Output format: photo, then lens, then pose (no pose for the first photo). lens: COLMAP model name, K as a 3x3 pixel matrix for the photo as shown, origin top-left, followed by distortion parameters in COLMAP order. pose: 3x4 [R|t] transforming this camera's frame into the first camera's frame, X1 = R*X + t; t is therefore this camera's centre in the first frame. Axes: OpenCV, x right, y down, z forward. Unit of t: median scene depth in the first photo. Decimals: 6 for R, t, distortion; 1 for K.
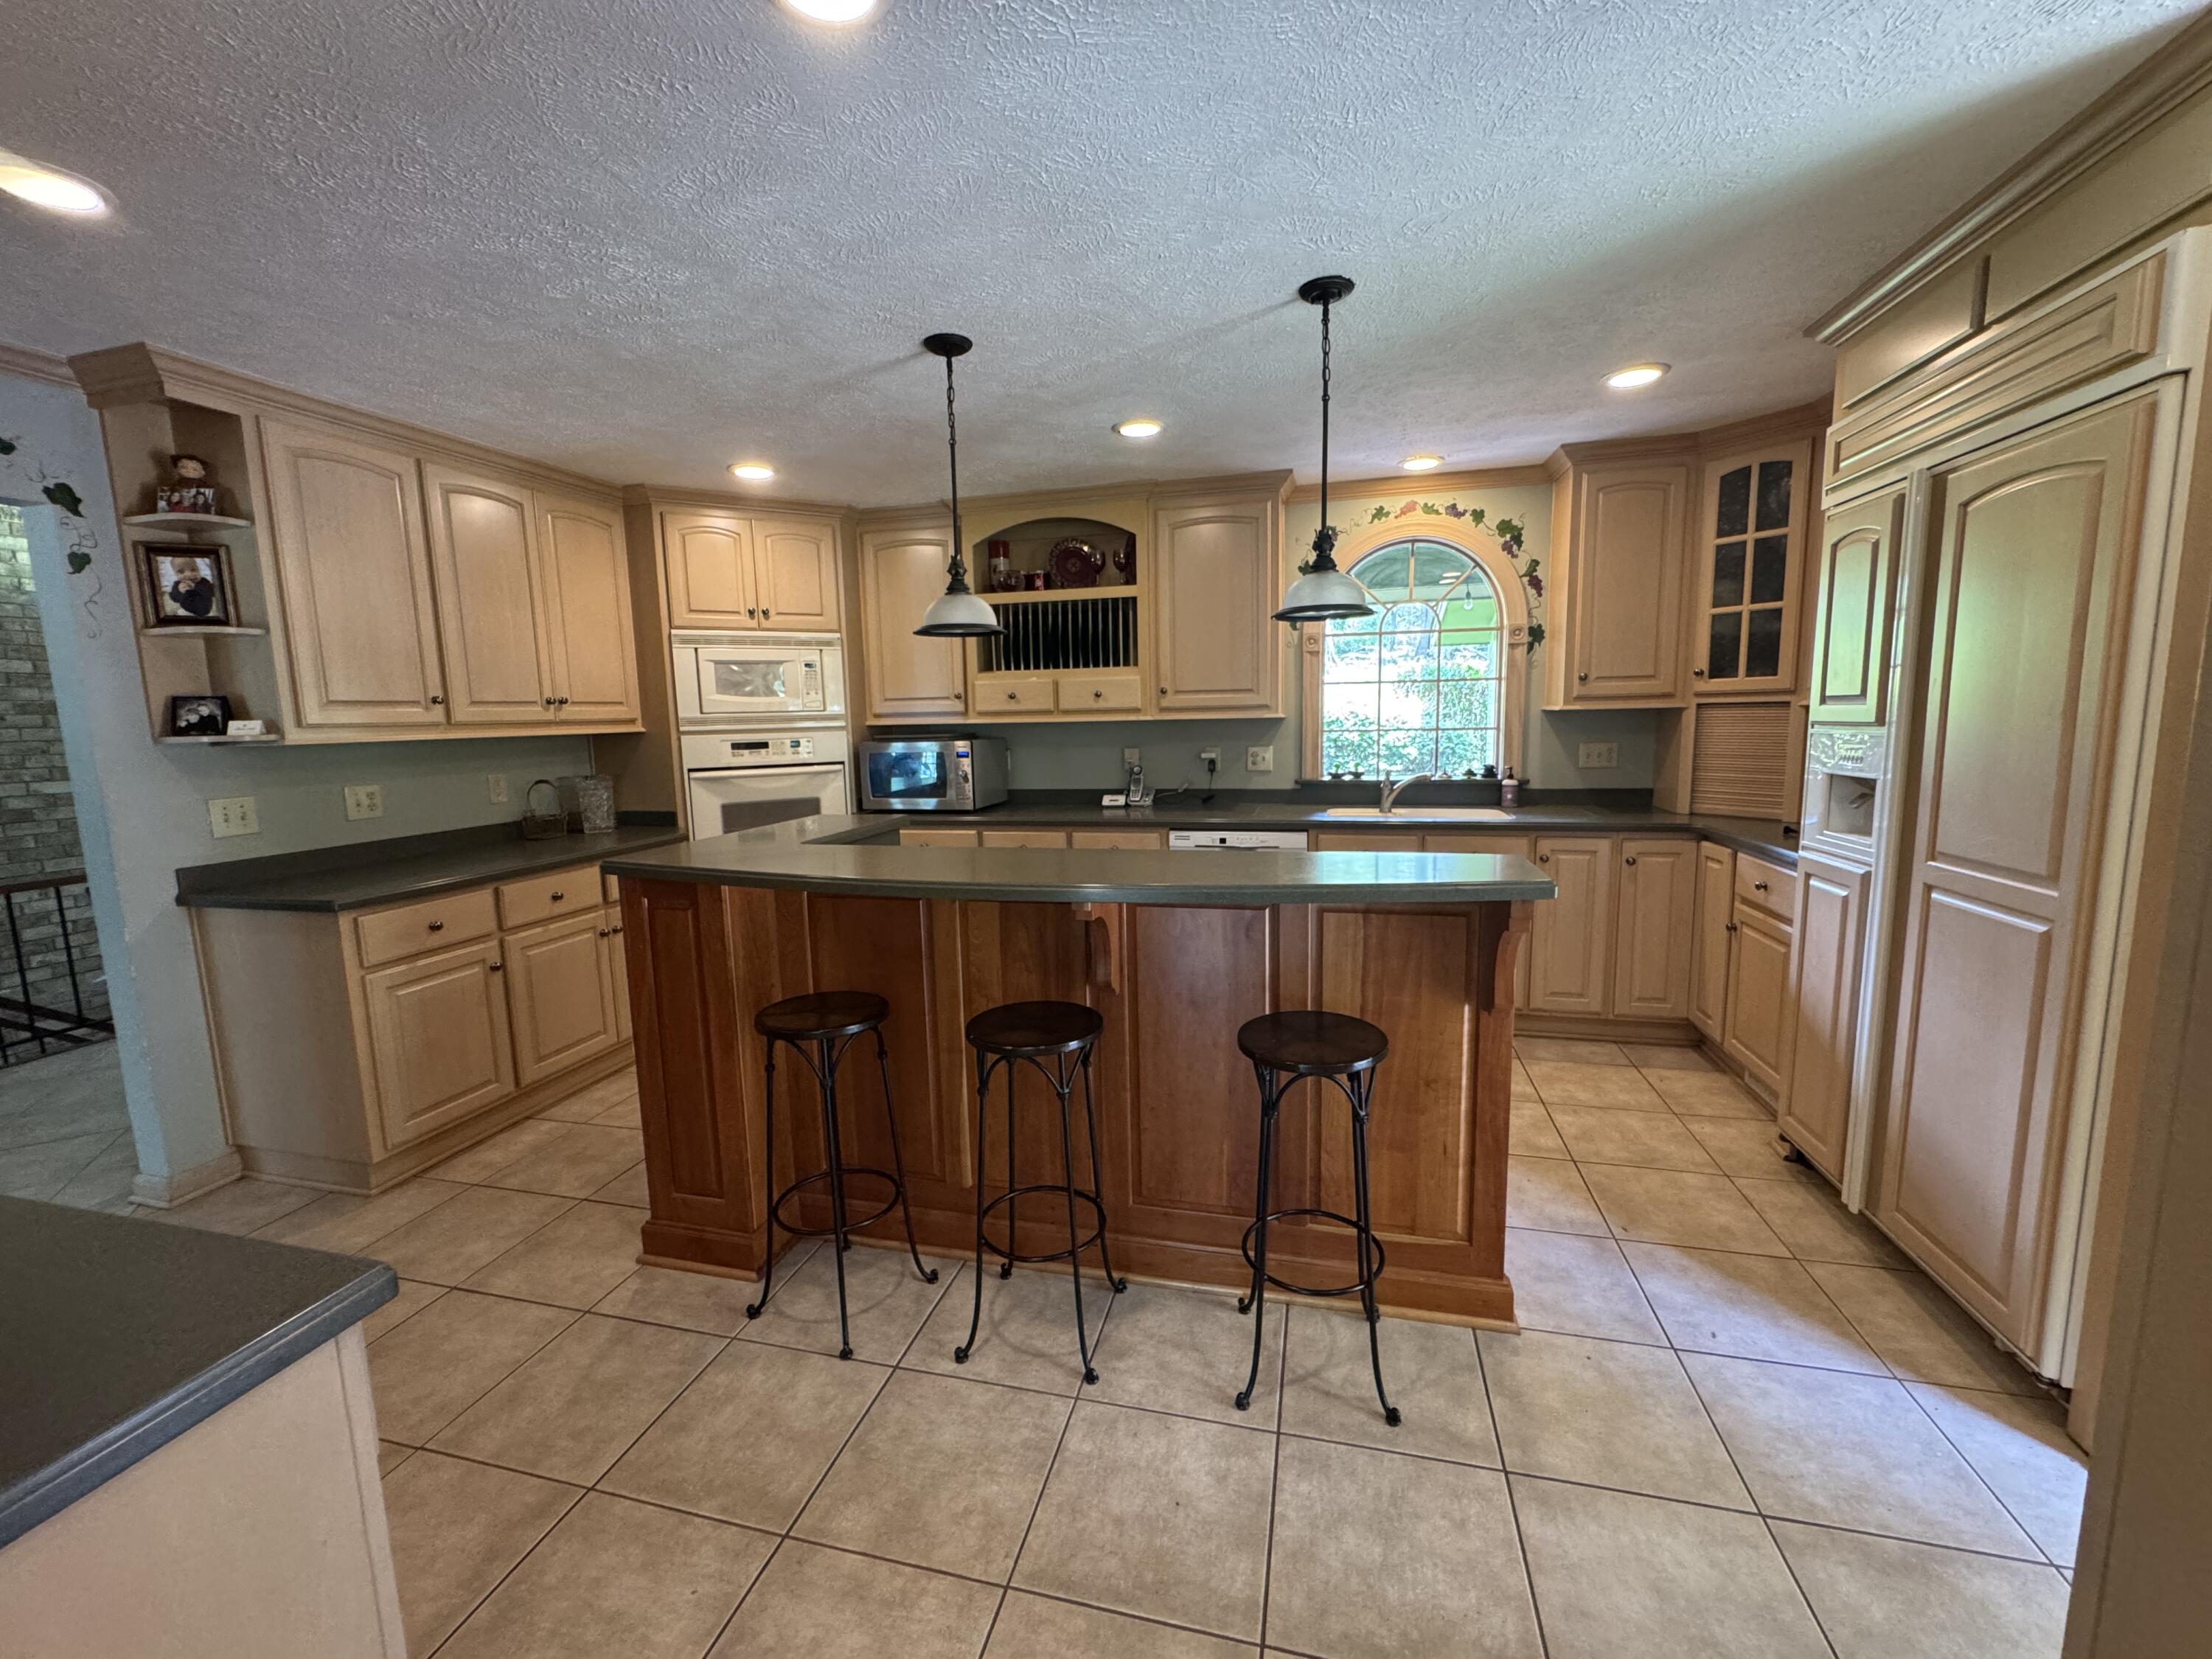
lens RADIAL K [[878.6, 0, 1104.5], [0, 878.6, 825.2], [0, 0, 1]] dist [-0.003373, 0.000650]
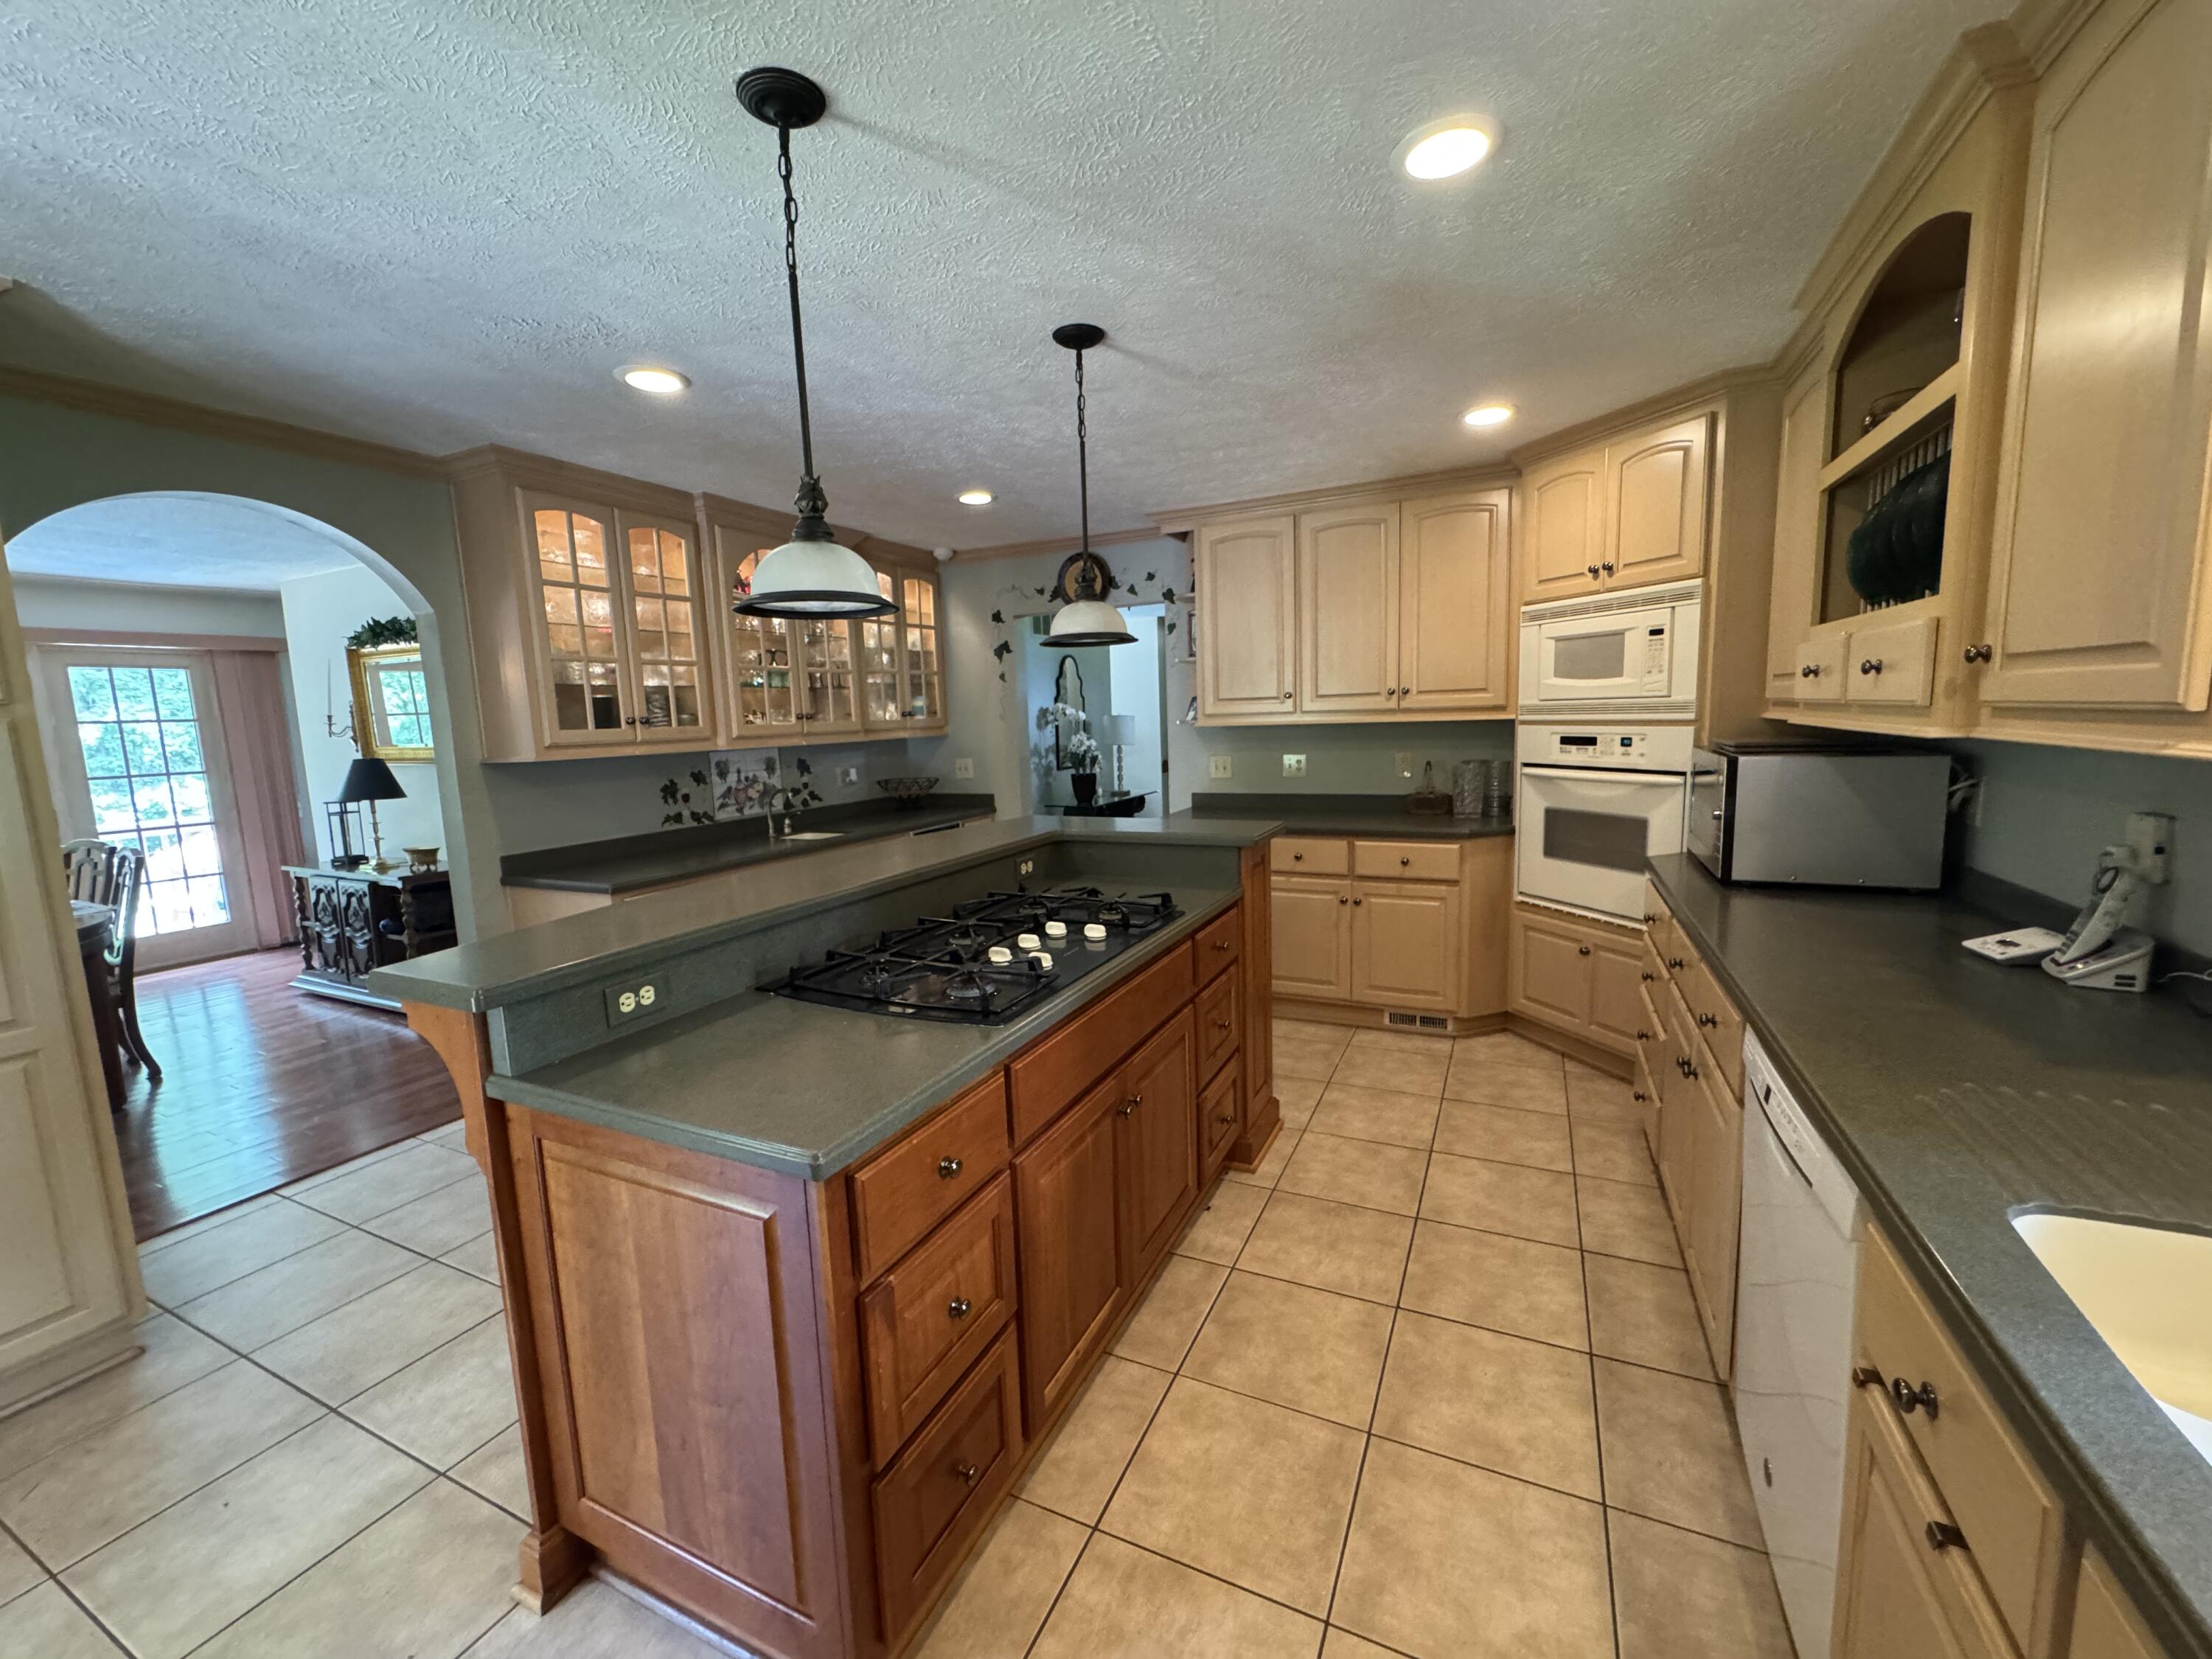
lens RADIAL K [[878.6, 0, 1104.3], [0, 878.6, 832.4], [0, 0, 1]] dist [-0.003373, 0.000650]
pose [[-0.195063, 0.163187, -0.967120, 0.478289], [-0.087687, 0.979211, 0.182914, -0.120113], [0.976863, 0.120483, -0.176698, 0.746407]]
